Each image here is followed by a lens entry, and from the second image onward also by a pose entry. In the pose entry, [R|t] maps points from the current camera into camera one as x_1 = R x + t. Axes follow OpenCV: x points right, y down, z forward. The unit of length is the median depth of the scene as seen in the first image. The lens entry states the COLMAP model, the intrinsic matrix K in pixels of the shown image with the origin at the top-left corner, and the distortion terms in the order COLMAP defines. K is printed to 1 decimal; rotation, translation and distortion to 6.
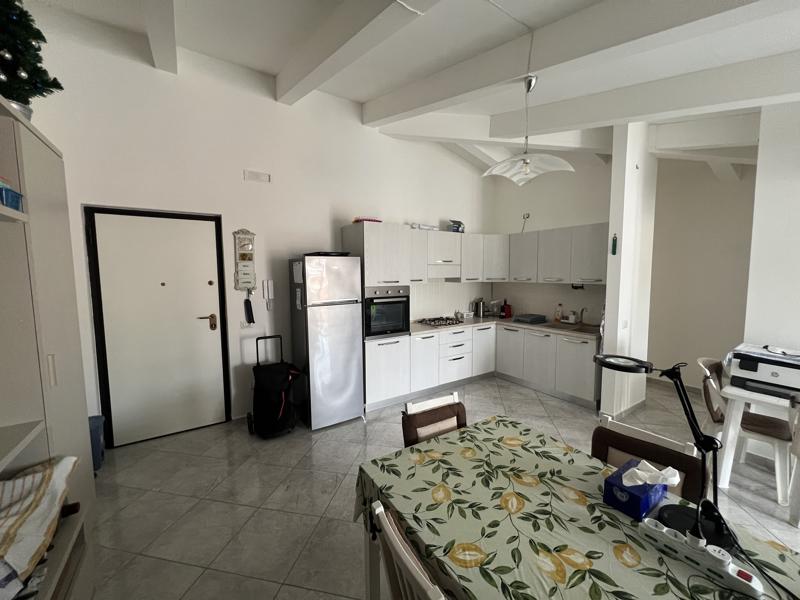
lens RADIAL K [[321.5, 0, 399.4], [0, 321.5, 299.3], [0, 0, 1]] dist [0.000867, -0.000163]
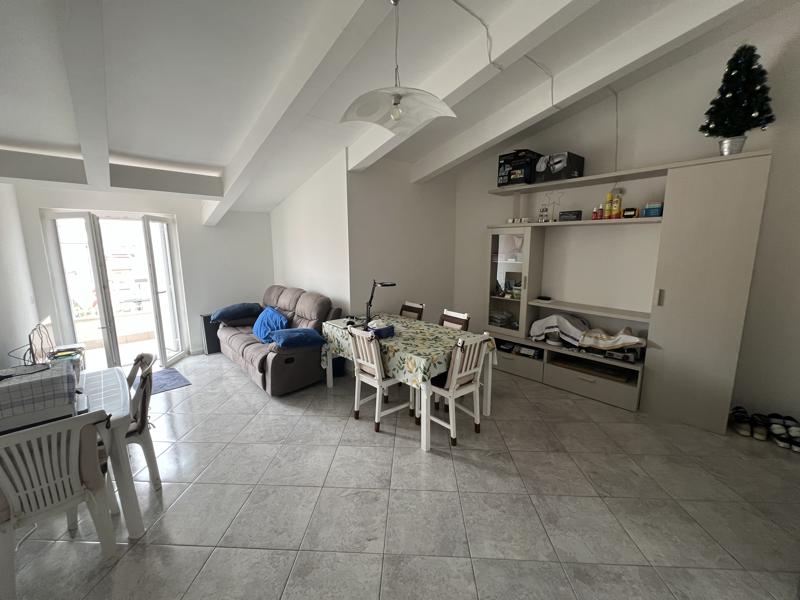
lens RADIAL K [[321.5, 0, 400.7], [0, 321.5, 298.6], [0, 0, 1]] dist [0.000867, -0.000163]
pose [[-0.987231, 0.035368, -0.155321, 0.714514], [-0.004103, 0.969072, 0.246746, -0.232048], [0.159244, 0.244232, -0.956552, 2.526001]]
